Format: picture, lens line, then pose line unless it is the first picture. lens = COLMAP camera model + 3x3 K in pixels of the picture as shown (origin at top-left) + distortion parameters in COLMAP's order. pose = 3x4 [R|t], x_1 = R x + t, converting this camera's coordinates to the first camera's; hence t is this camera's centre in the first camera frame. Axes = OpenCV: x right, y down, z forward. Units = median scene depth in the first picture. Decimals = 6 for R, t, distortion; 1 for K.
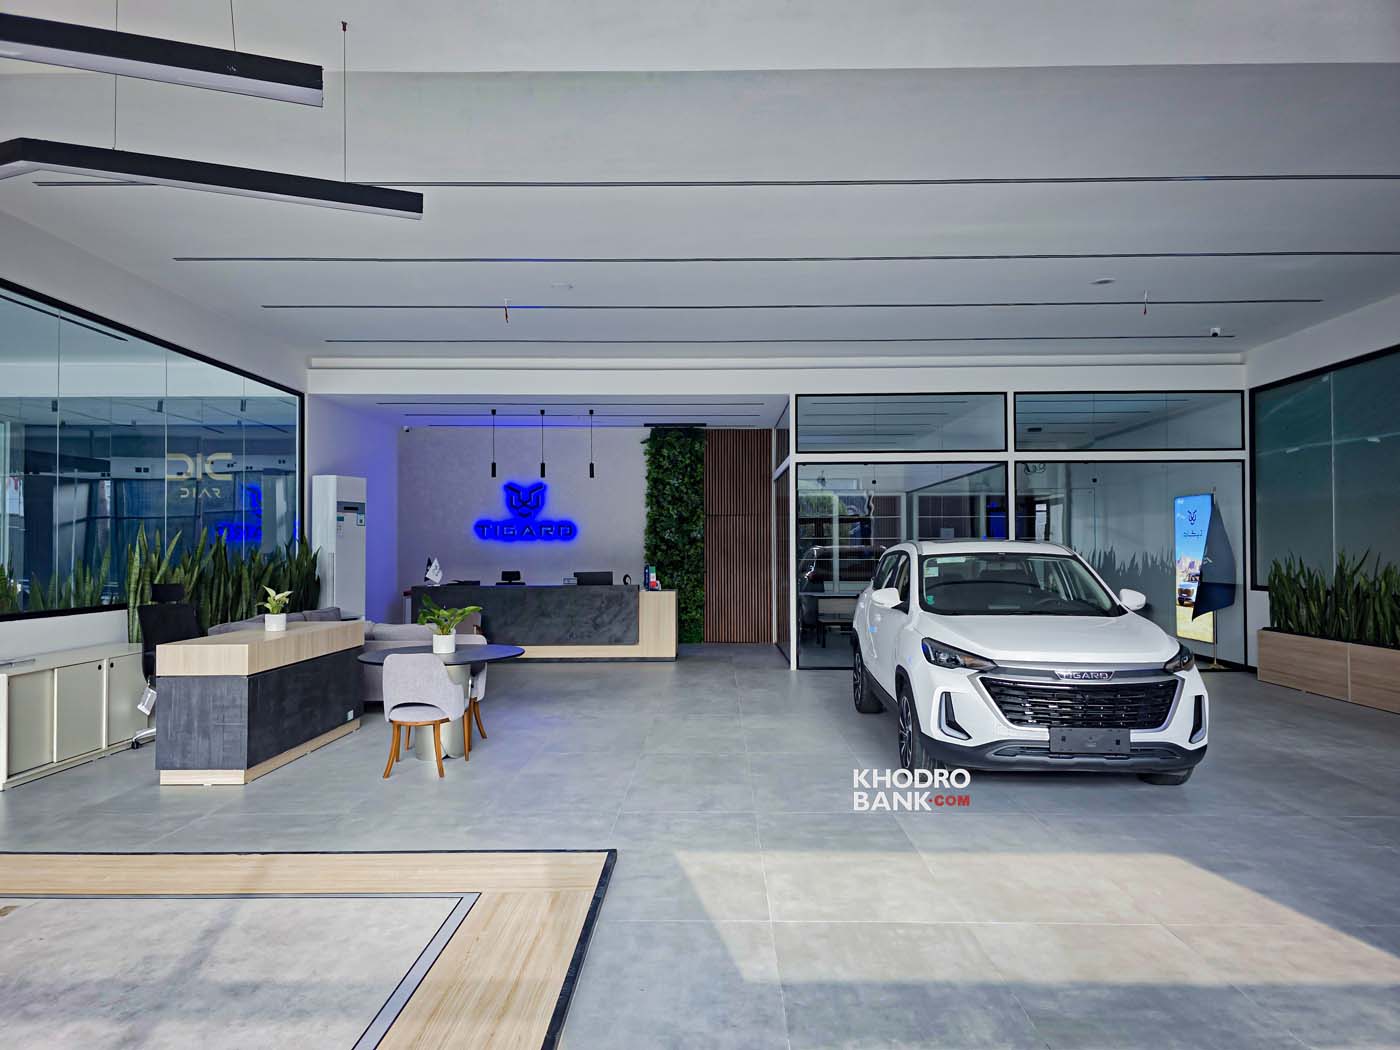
lens RADIAL K [[939.8, 0, 700.0], [0, 939.8, 525.0], [0, 0, 1]] dist [0.041561, -0.003625]
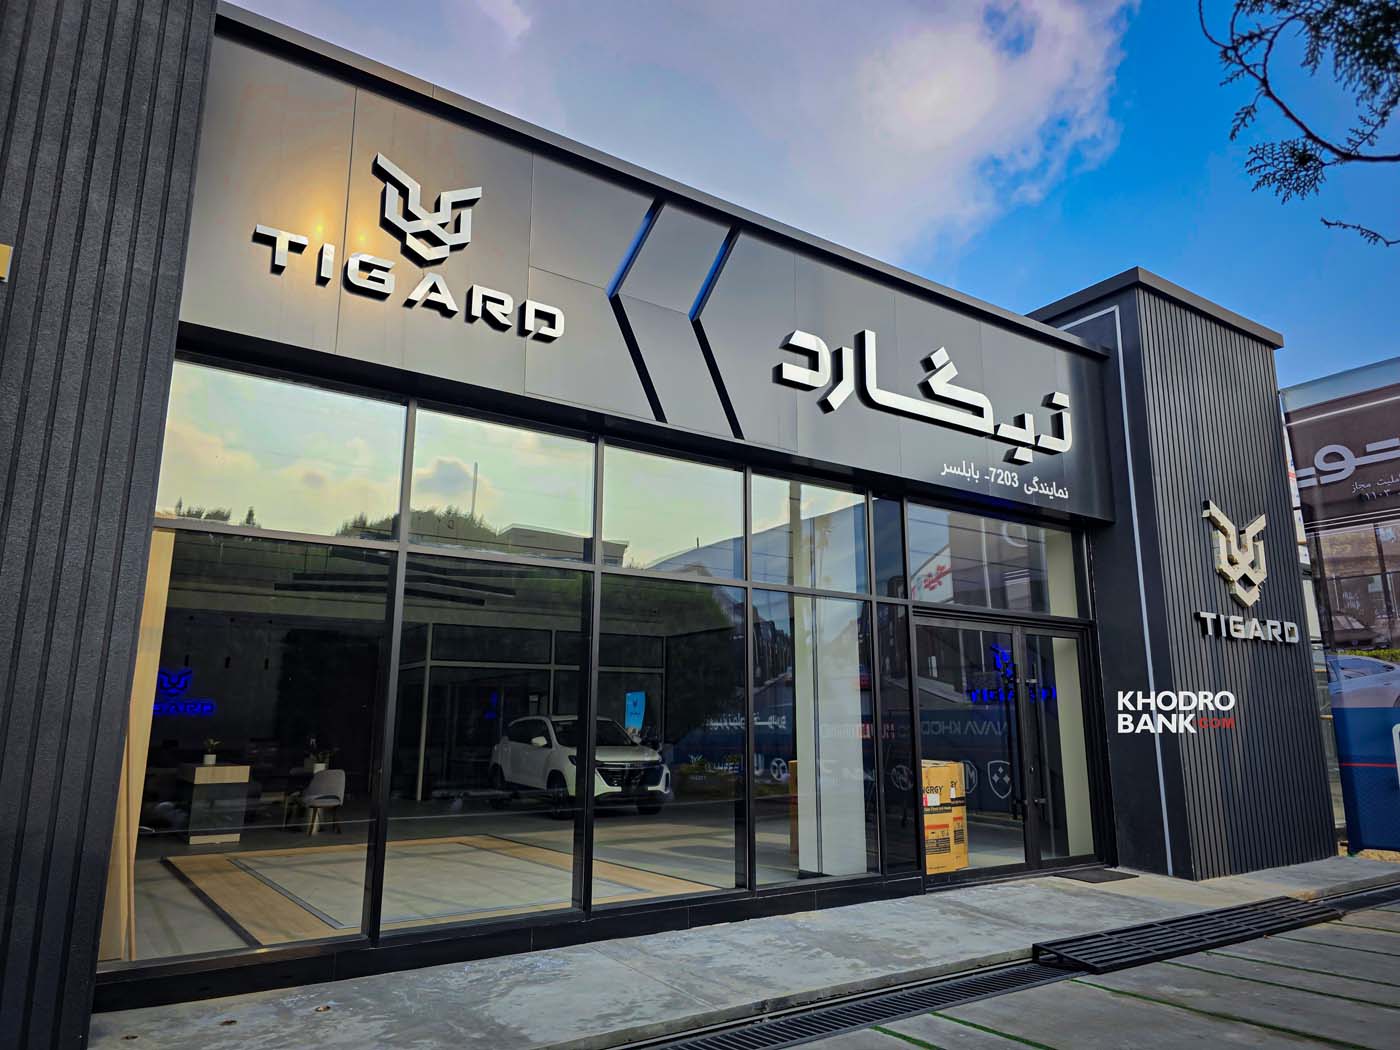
lens RADIAL K [[939.8, 0, 700.0], [0, 939.8, 525.0], [0, 0, 1]] dist [0.041561, -0.003625]
pose [[0.824269, 0.124498, 0.552341, -0.952197], [-0.018690, 0.980977, -0.193222, 0.002266], [-0.565890, 0.148944, 0.810916, -1.308269]]
